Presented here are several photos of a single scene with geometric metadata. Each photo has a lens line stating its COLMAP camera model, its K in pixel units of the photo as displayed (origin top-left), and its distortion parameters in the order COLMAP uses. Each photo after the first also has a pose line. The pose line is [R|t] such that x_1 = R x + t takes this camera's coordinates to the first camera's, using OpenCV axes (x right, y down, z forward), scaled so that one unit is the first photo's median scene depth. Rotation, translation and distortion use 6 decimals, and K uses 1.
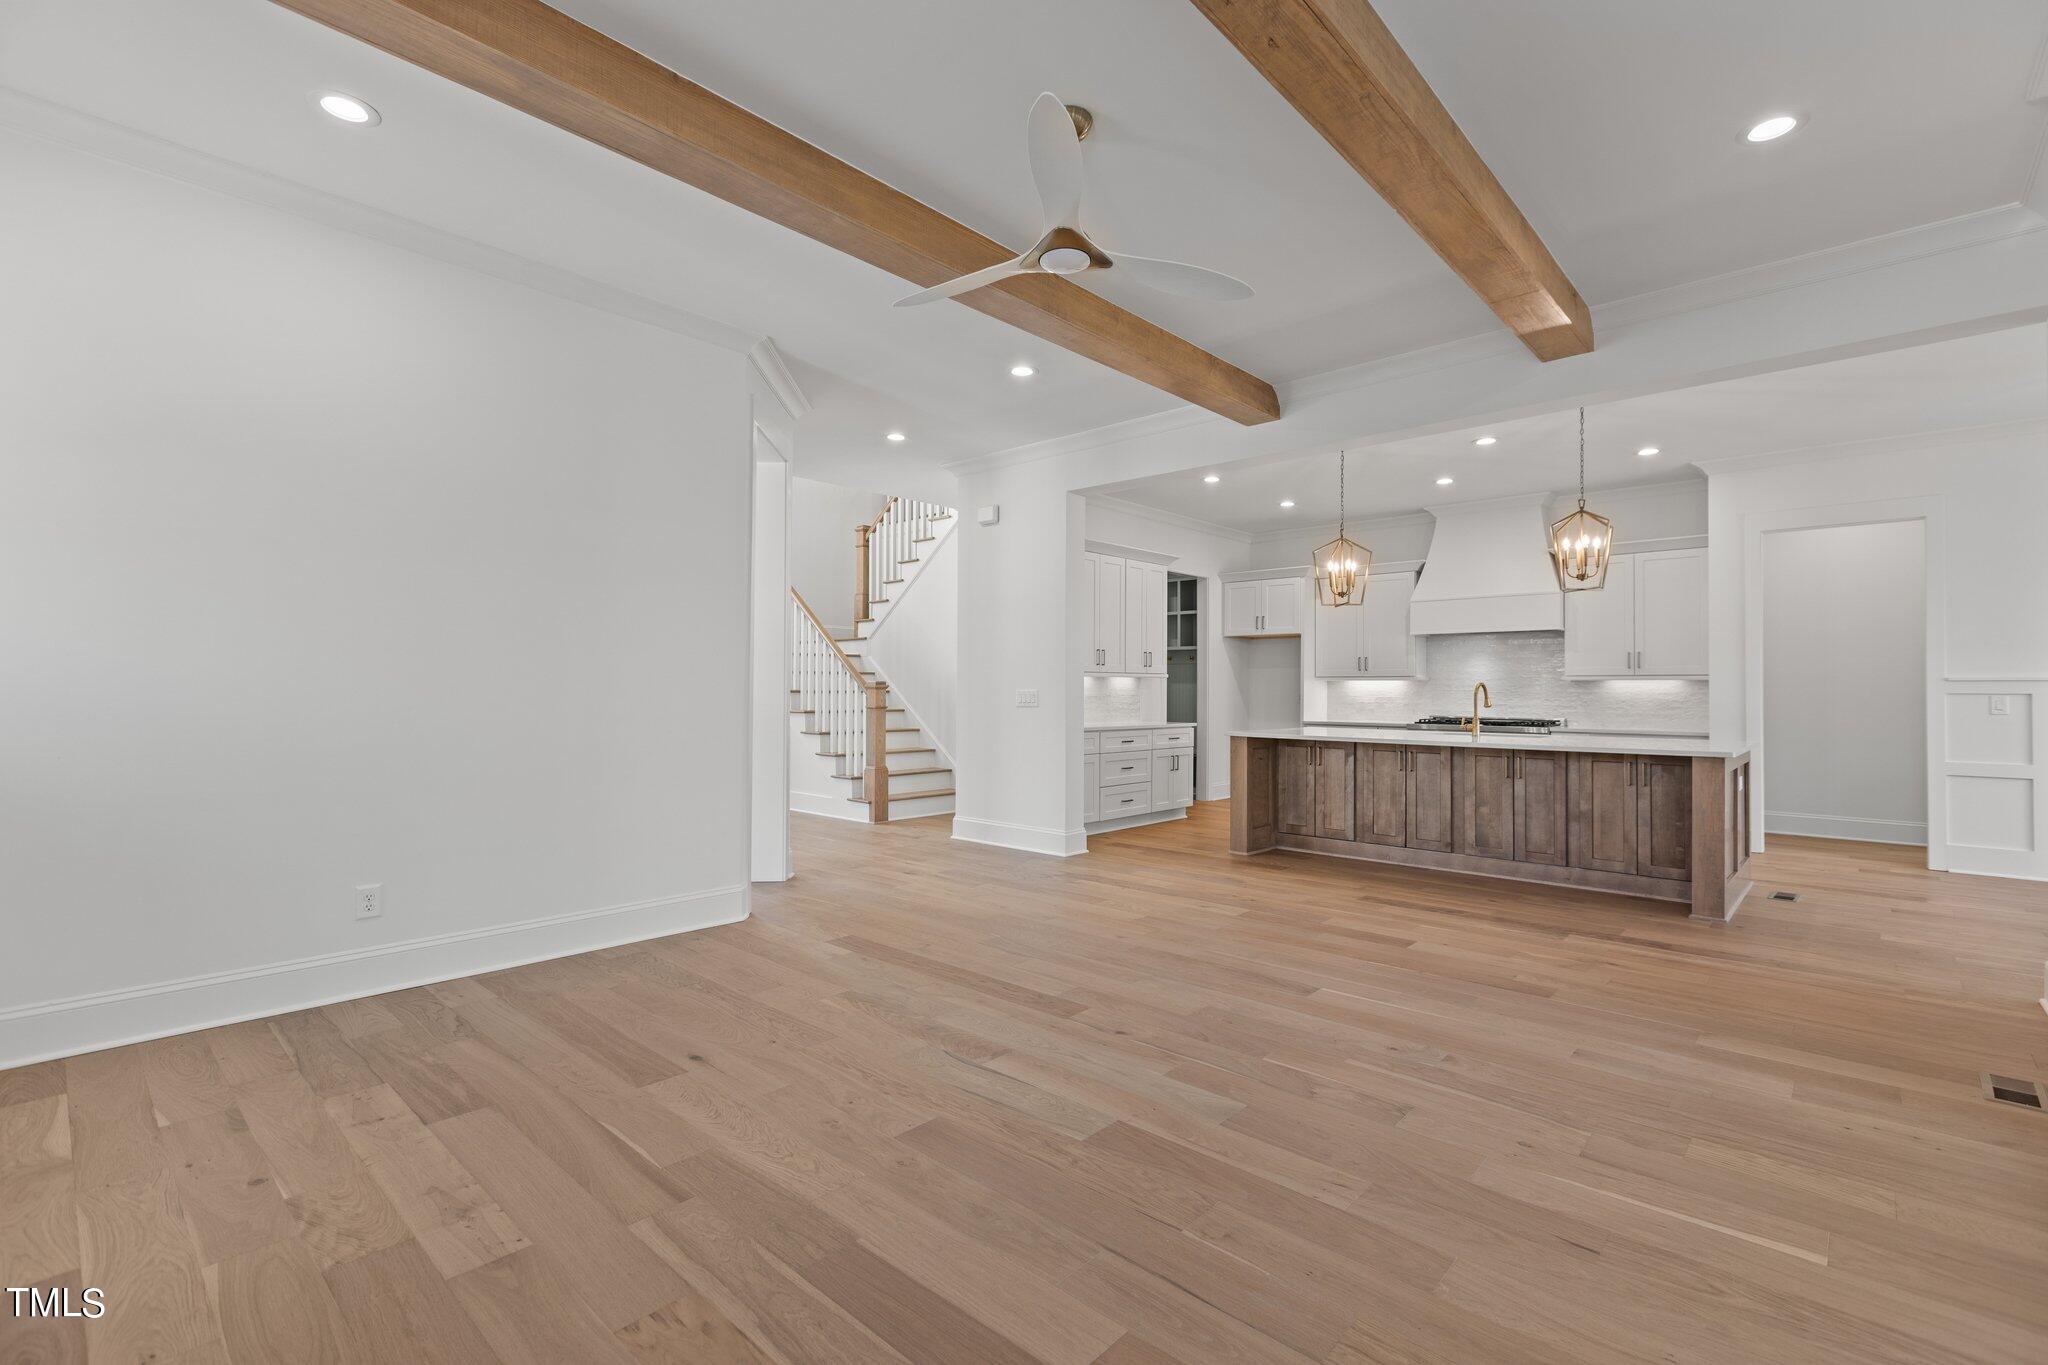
lens RADIAL K [[911.0, 0, 1028.7], [0, 911.0, 686.9], [0, 0, 1]] dist [0.001850, 0.000614]
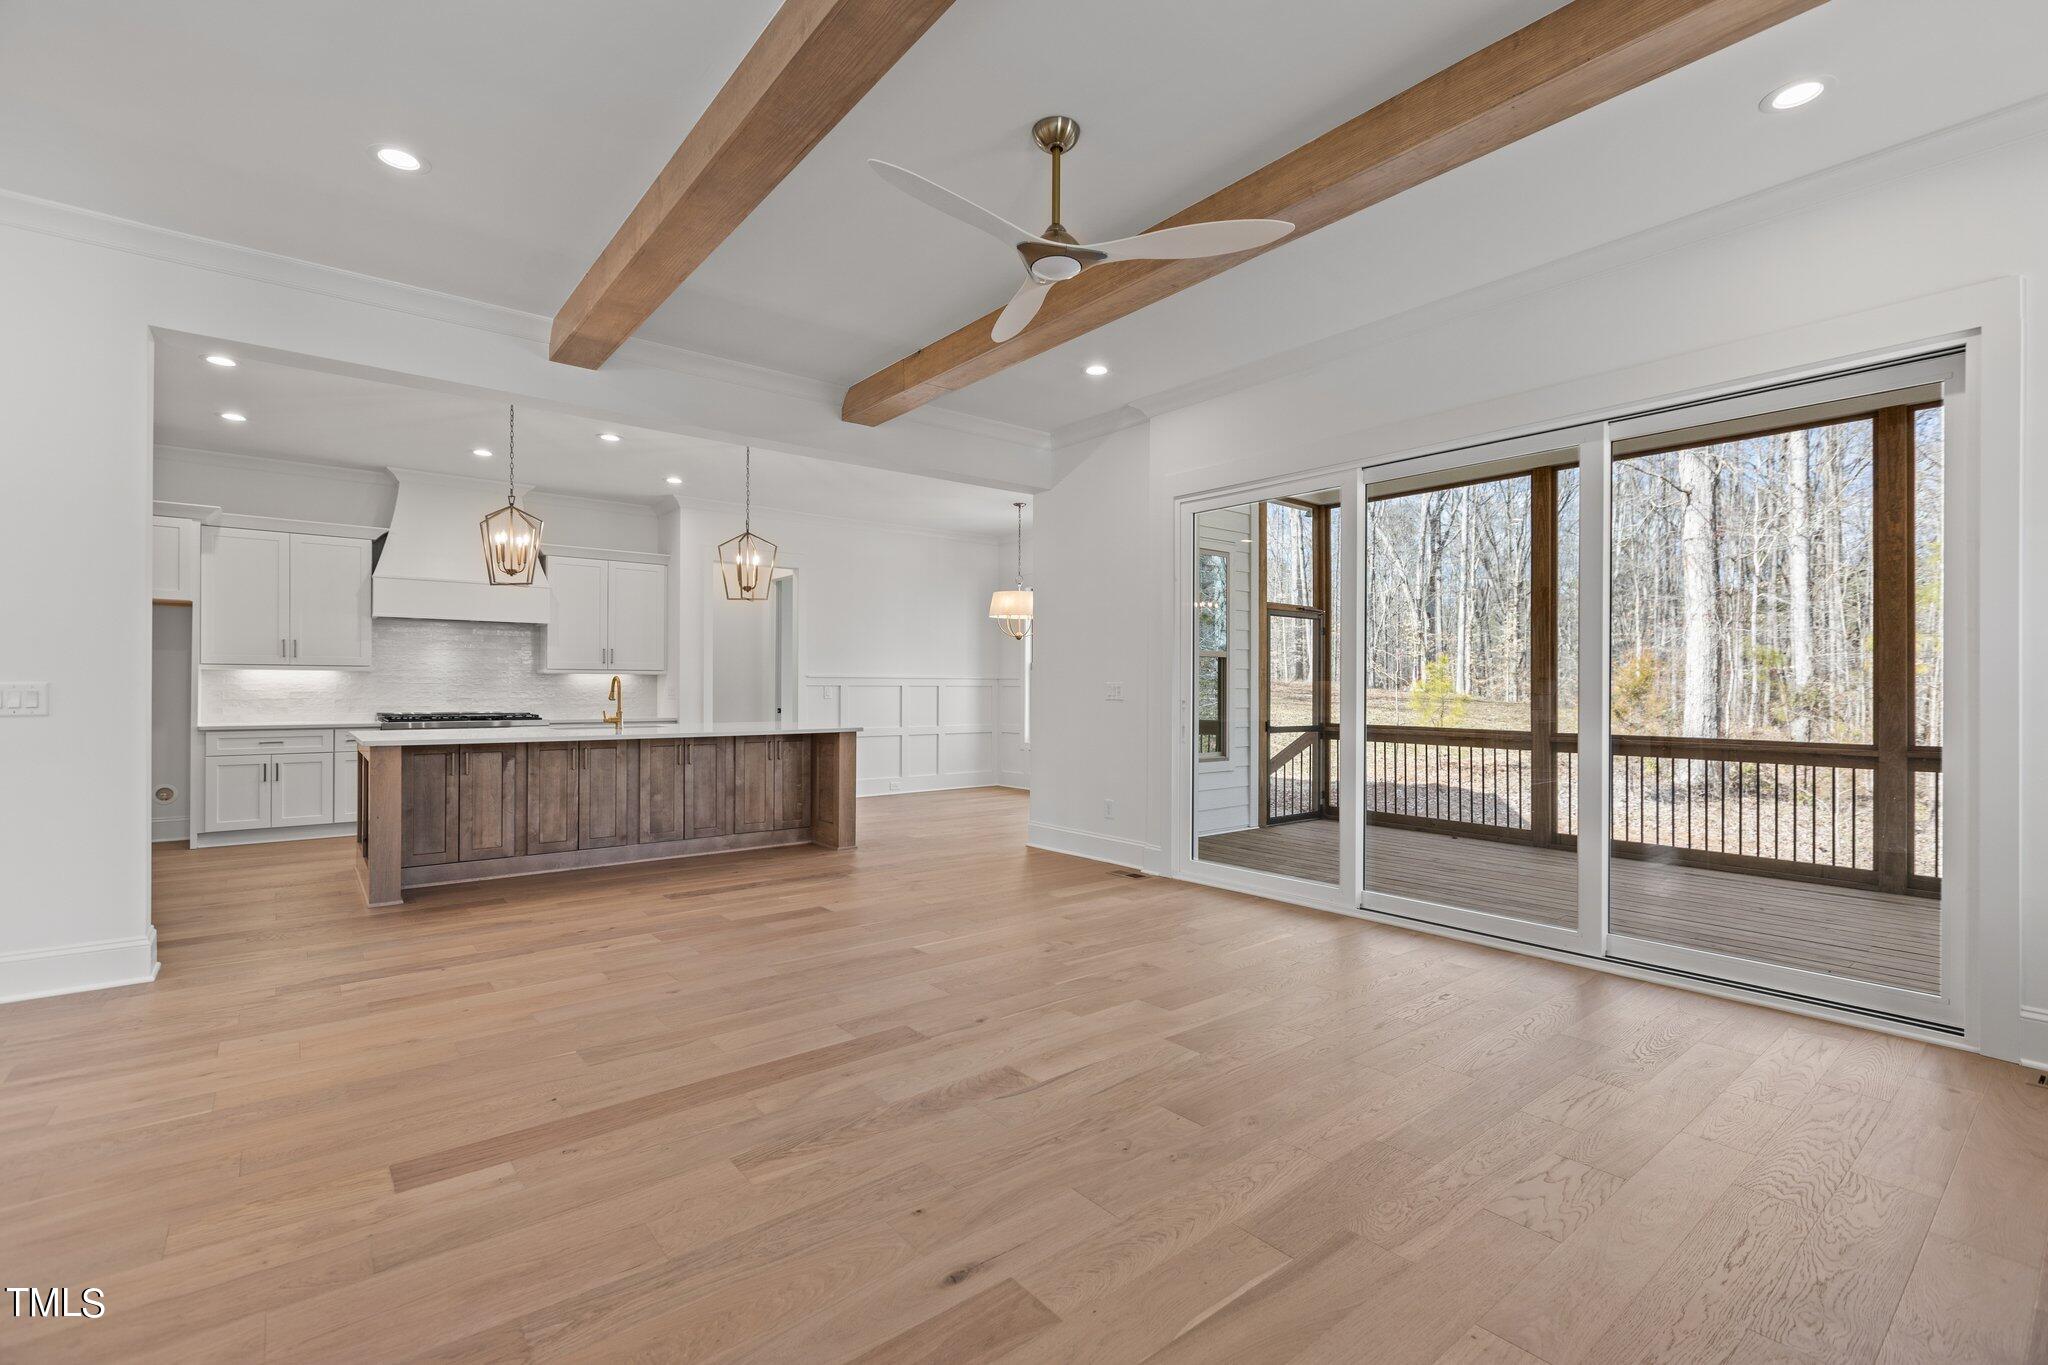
lens RADIAL K [[911.0, 0, 1031.5], [0, 911.0, 685.3], [0, 0, 1]] dist [0.001850, 0.000614]
pose [[0.142432, -0.000986, 0.989804, -0.529902], [-0.006801, 0.999975, 0.001975, 0.000583], [-0.989781, -0.007013, 0.142421, 0.469923]]
